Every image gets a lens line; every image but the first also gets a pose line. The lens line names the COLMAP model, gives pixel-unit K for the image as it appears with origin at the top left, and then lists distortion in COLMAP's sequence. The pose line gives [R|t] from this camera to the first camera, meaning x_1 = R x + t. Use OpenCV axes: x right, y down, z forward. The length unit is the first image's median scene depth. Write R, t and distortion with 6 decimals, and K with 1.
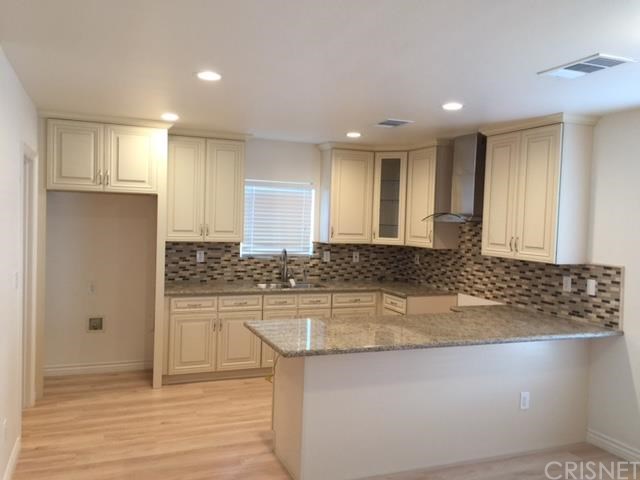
lens RADIAL K [[535.0, 0, 317.0], [0, 535.0, 241.4], [0, 0, 1]] dist [0.014267, -0.048933]
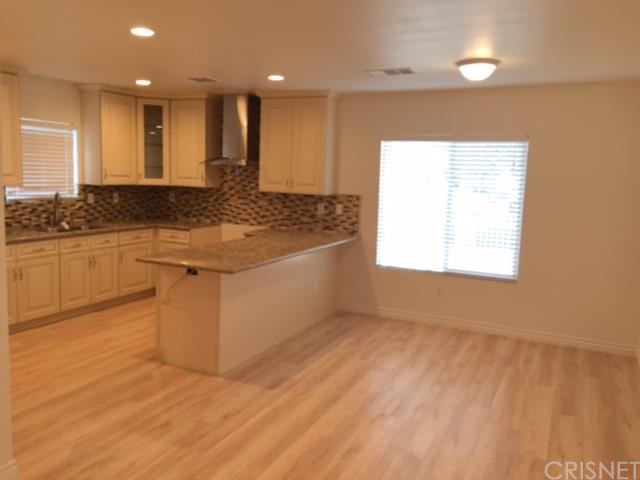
lens RADIAL K [[535.0, 0, 326.7], [0, 535.0, 239.8], [0, 0, 1]] dist [0.014267, -0.048933]
pose [[0.714340, -0.092149, 0.693706, -0.426627], [0.017306, 0.993315, 0.114127, -0.001733], [-0.699585, -0.069520, 0.711159, -0.041111]]
